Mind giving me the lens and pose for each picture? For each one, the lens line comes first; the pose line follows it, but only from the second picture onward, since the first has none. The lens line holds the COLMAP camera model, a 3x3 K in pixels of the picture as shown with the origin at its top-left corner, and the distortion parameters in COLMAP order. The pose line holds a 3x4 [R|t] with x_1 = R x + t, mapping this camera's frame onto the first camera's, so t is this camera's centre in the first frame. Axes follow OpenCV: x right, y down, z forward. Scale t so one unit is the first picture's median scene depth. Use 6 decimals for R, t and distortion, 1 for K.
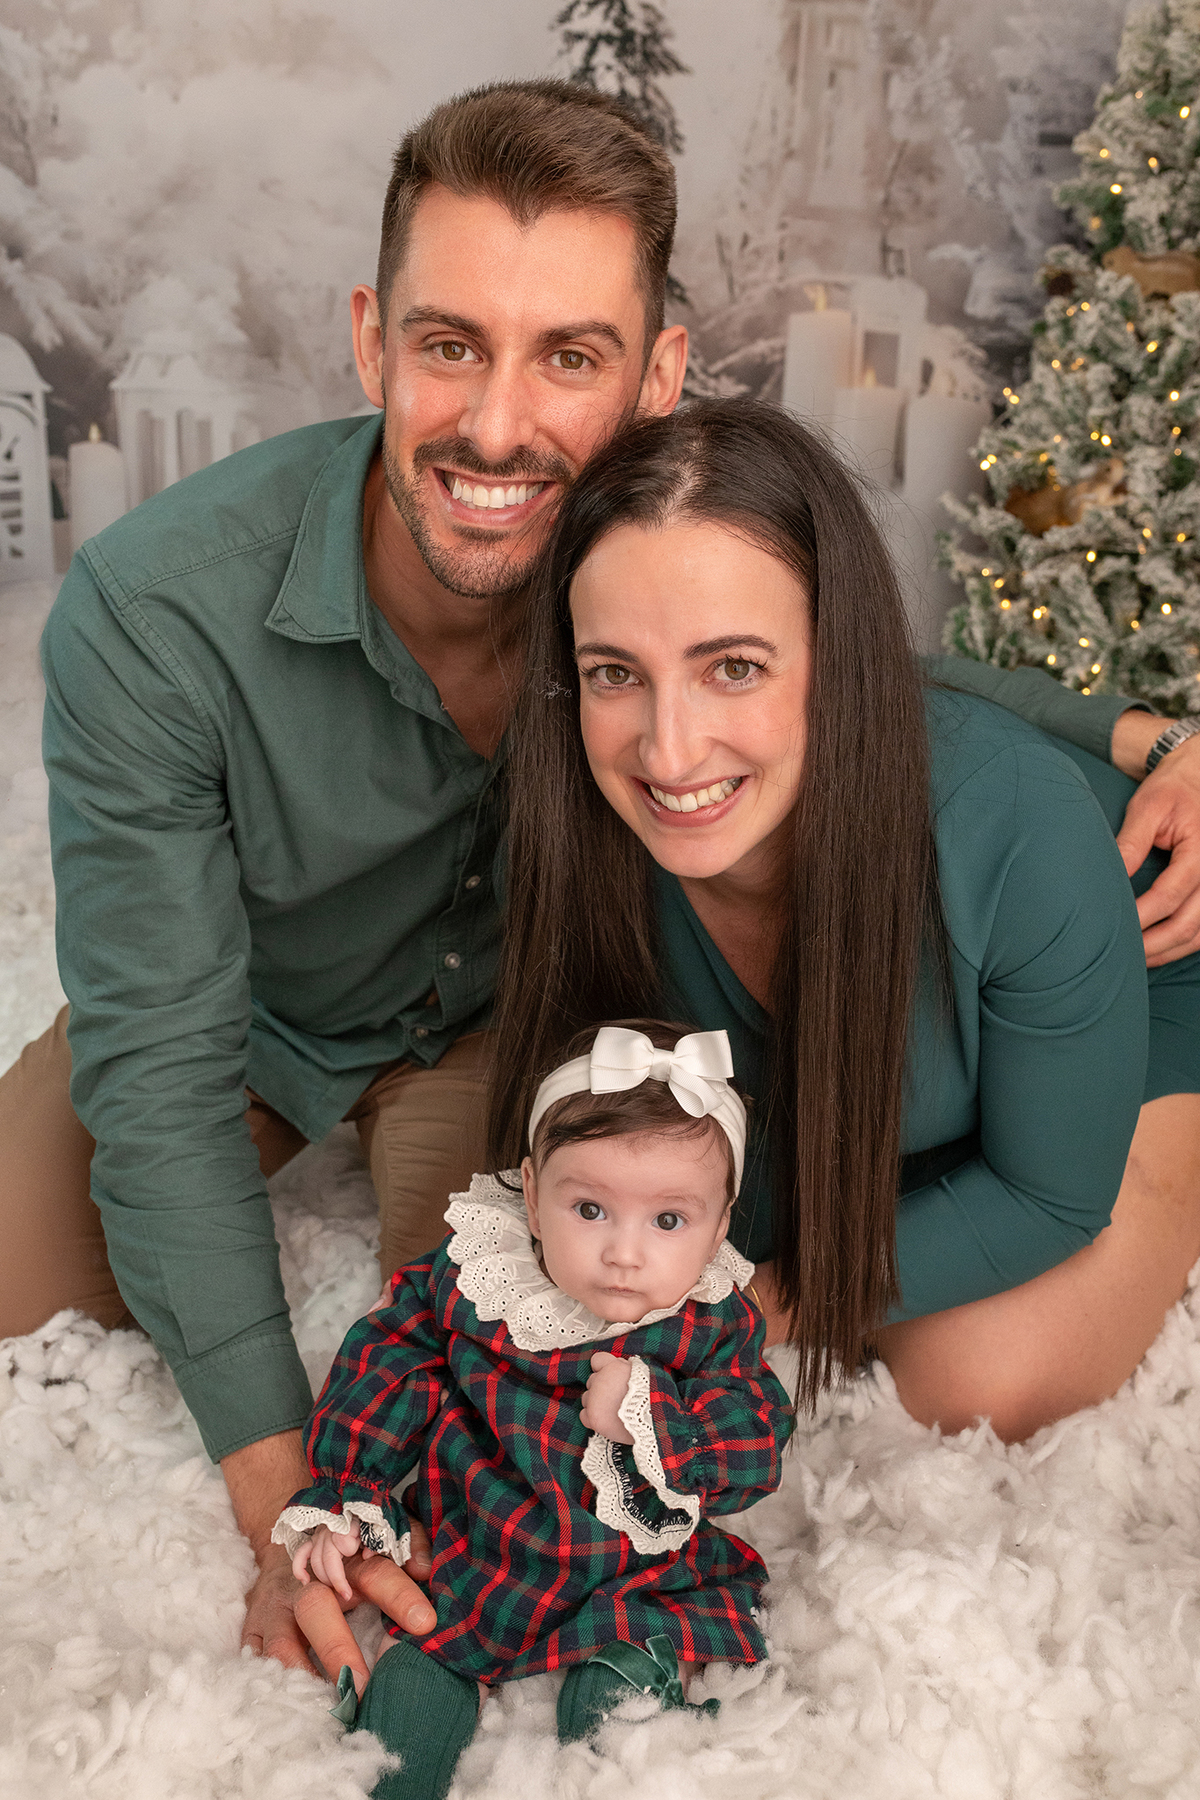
lens RADIAL K [[1744.1, 0, 607.9], [0, 1744.1, 908.5], [0, 0, 1]] dist [0.006628, -0.005602]
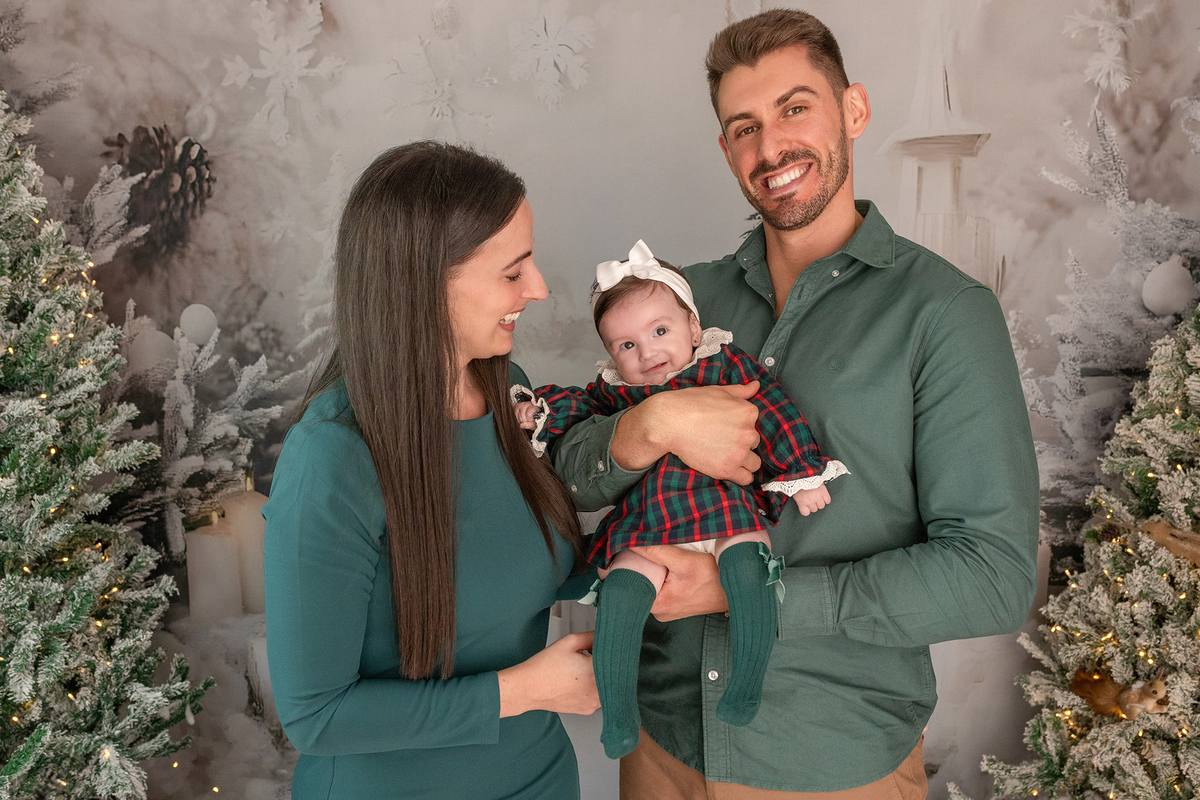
lens RADIAL K [[1158.0, 0, 595.9], [0, 1158.0, 400.8], [0, 0, 1]] dist [0.007908, -0.002346]
pose [[0.993443, -0.015275, -0.113303, -0.045197], [0.009356, 0.998572, -0.052593, -0.421271], [0.113944, 0.051188, 0.992168, 0.019663]]
